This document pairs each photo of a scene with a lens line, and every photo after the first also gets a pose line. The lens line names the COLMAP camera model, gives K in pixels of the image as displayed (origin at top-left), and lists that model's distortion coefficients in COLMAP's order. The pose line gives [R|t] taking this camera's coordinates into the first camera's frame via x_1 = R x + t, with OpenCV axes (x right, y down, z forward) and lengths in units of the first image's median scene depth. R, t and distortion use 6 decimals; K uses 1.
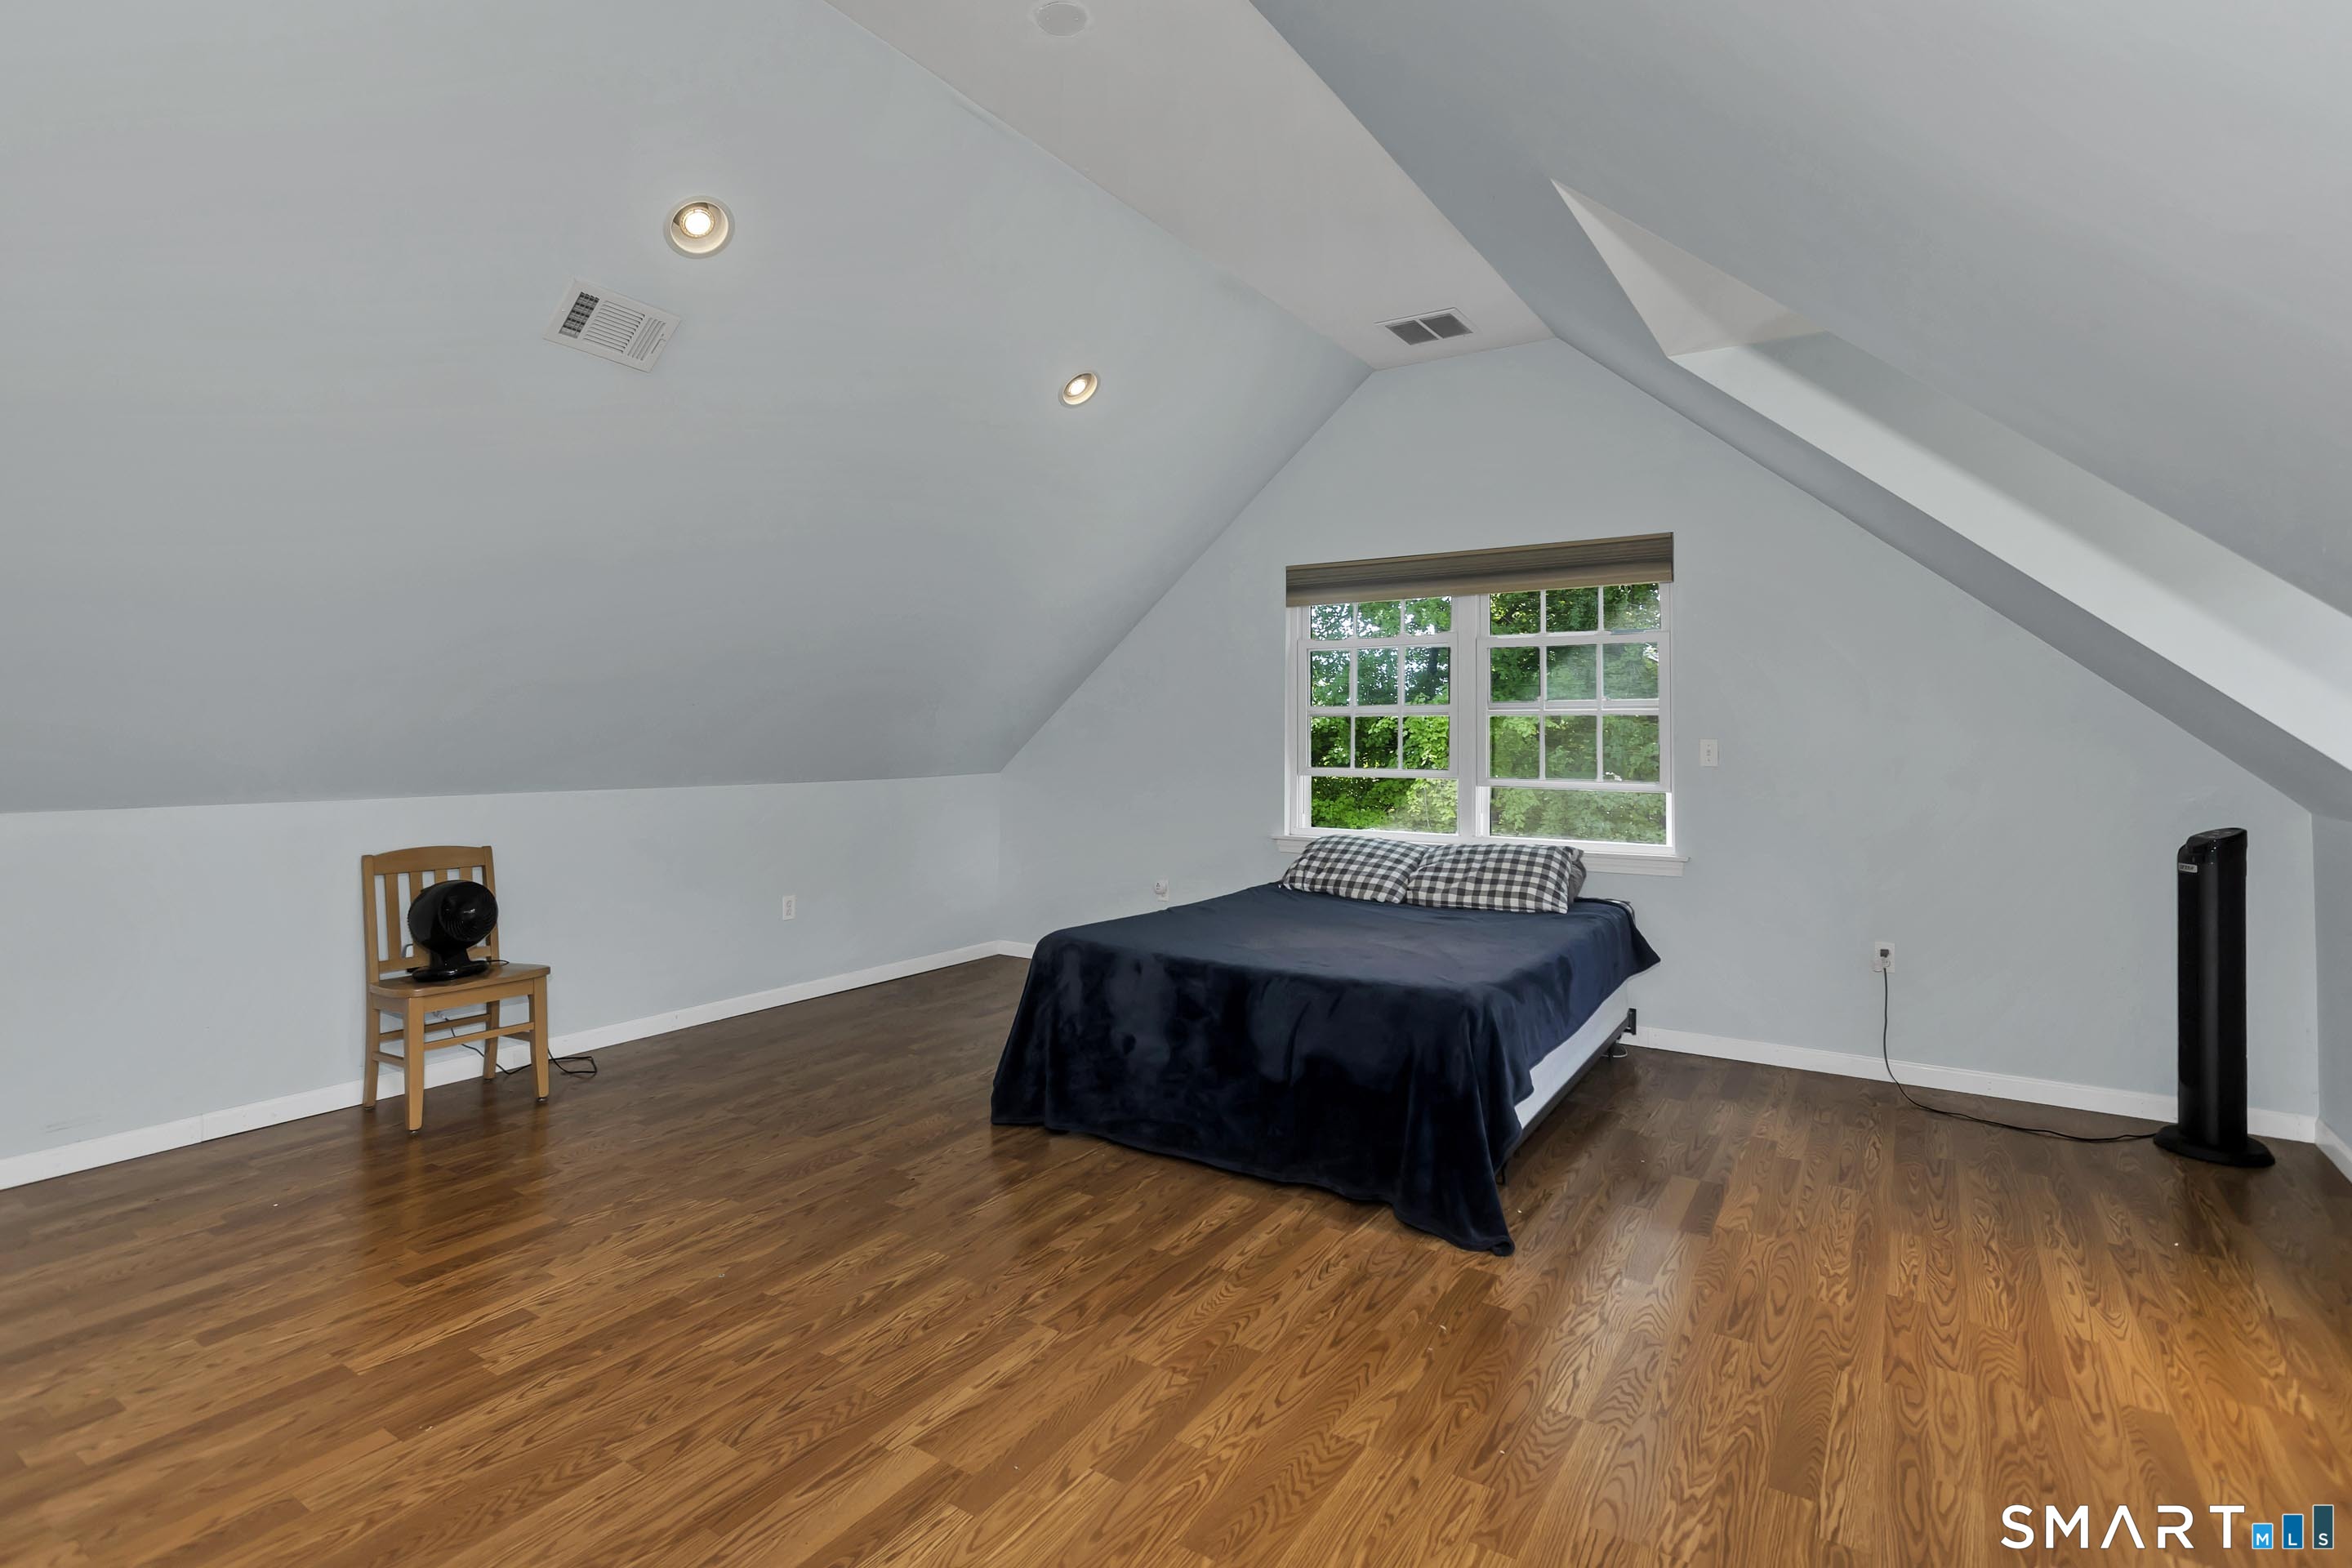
lens RADIAL K [[1140.9, 0, 1170.9], [0, 1140.9, 706.9], [0, 0, 1]] dist [-0.001807, 0.000408]
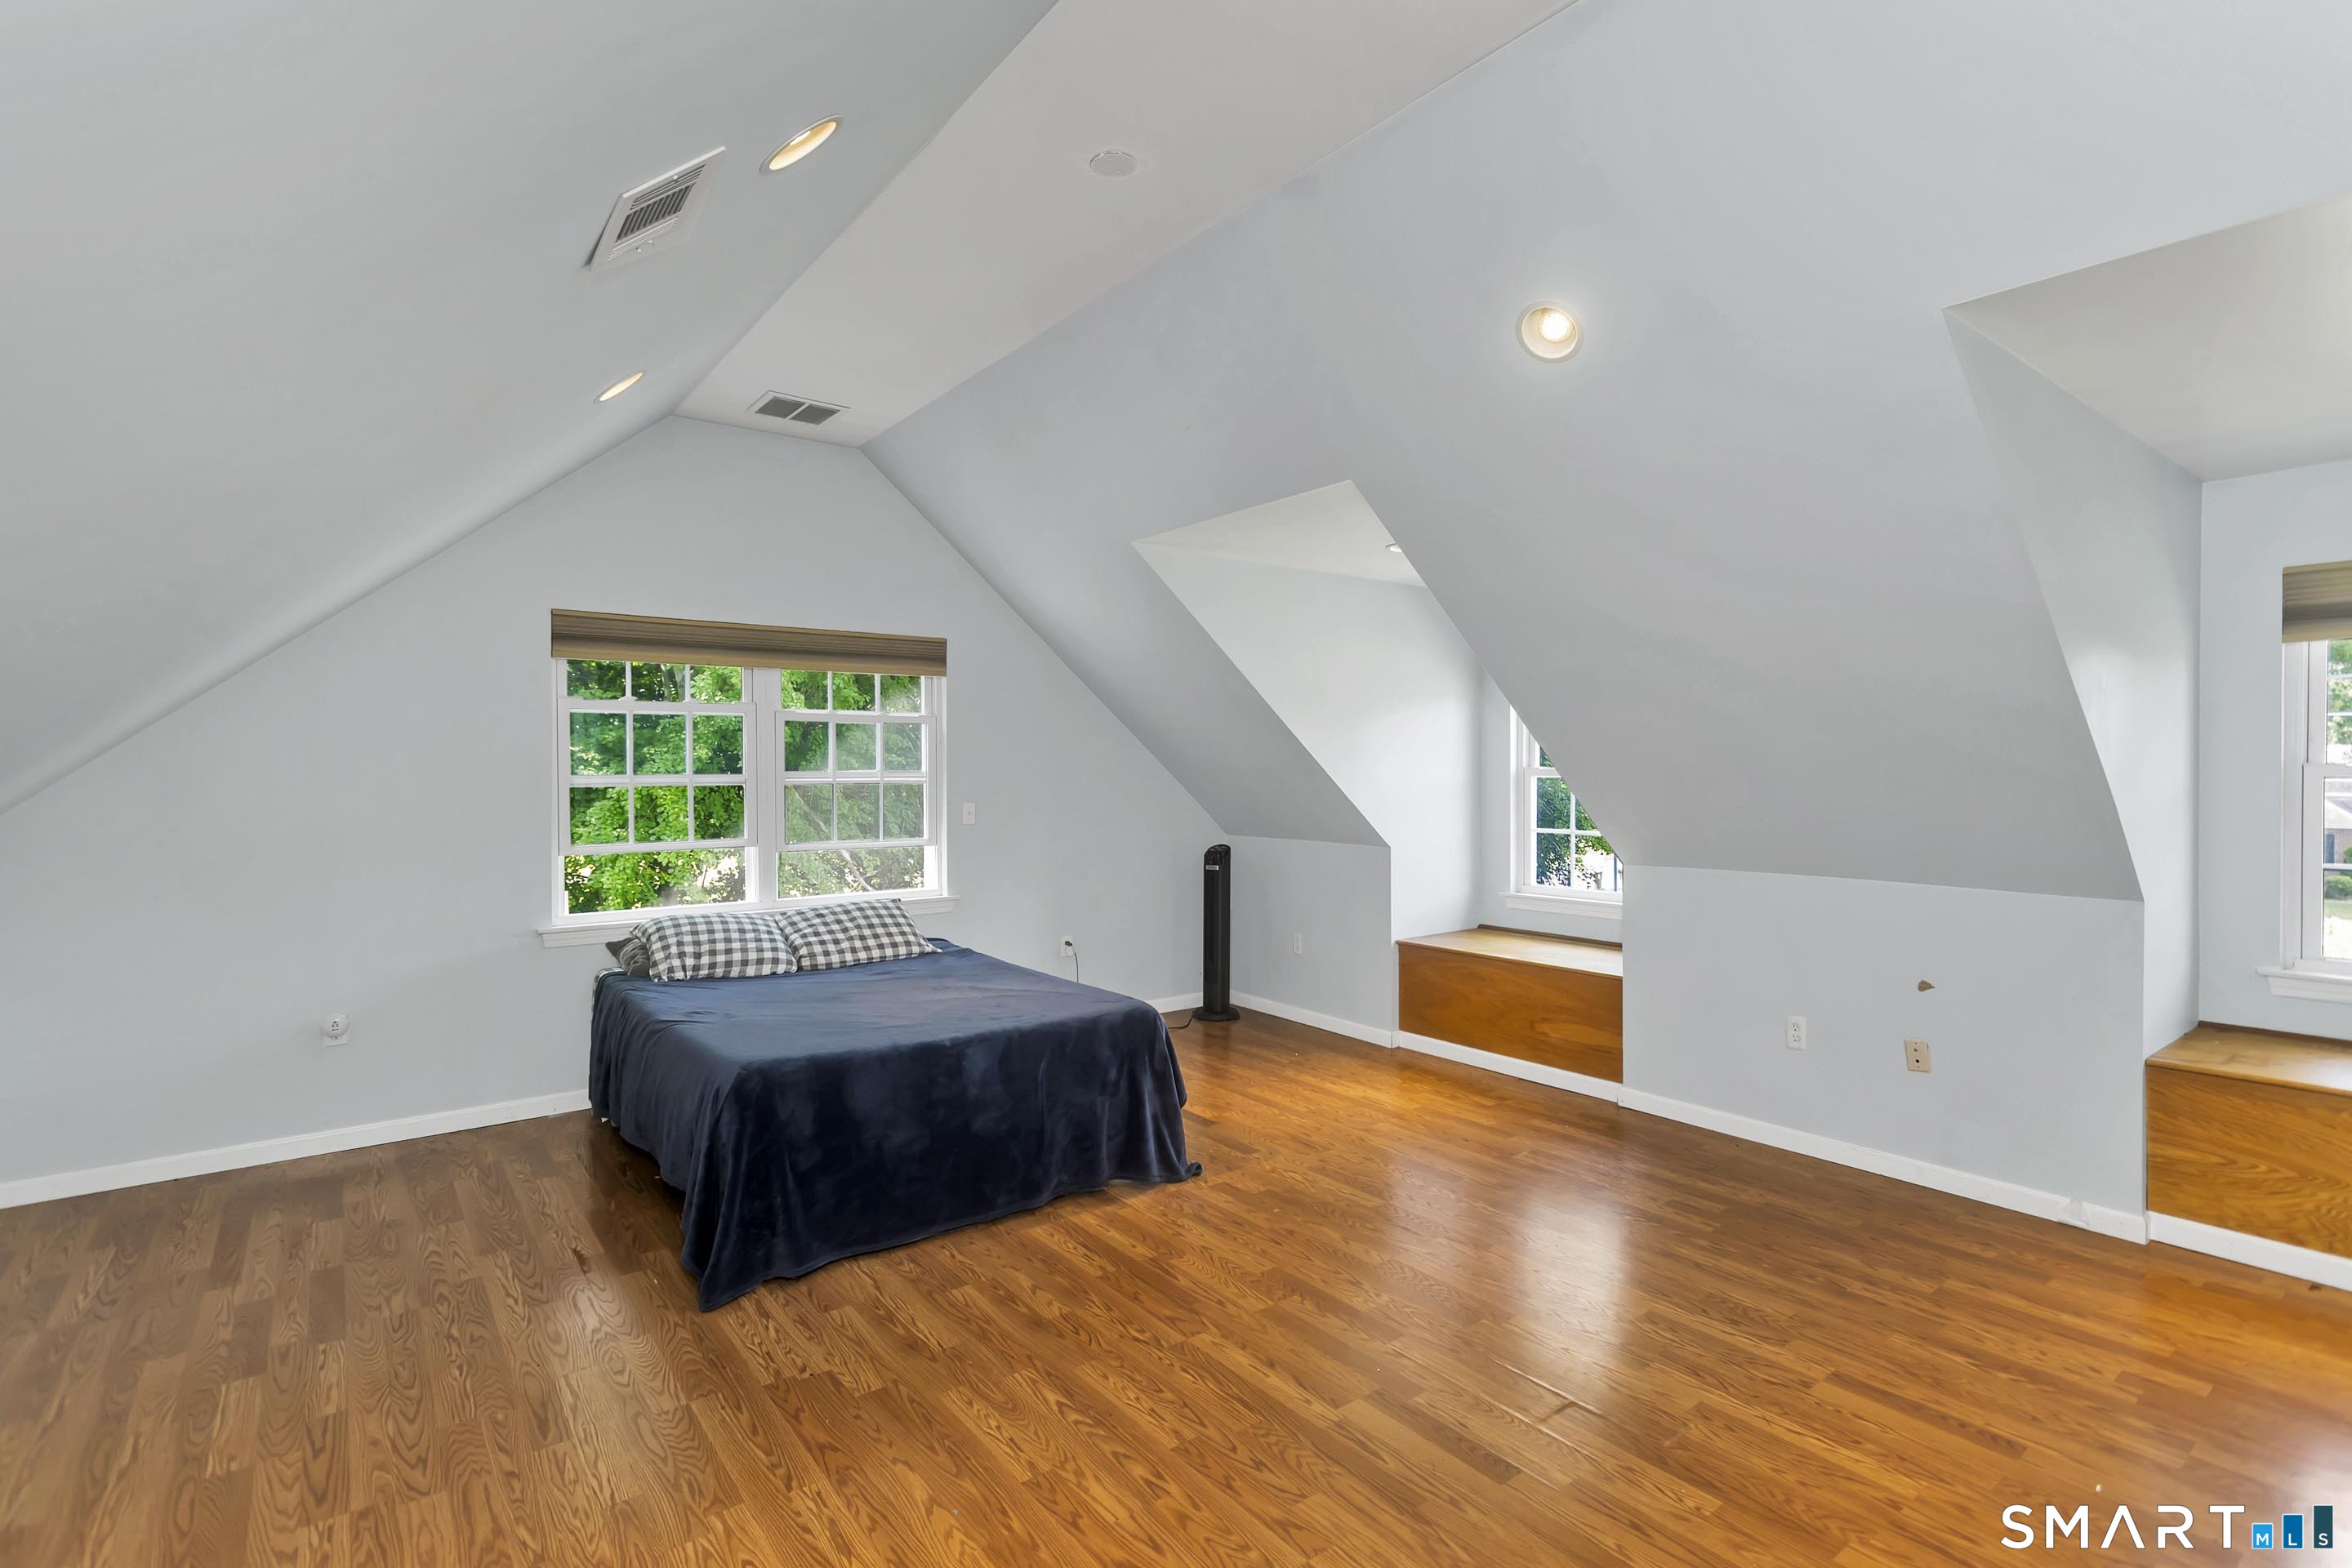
lens RADIAL K [[1134.7, 0, 1177.9], [0, 1134.7, 763.0], [0, 0, 1]] dist [0.000007, 0.000408]
pose [[0.323054, -0.002874, 0.946376, -1.034569], [-0.021861, 0.999706, 0.010499, -0.054082], [-0.946128, -0.024081, 0.322896, 0.546998]]
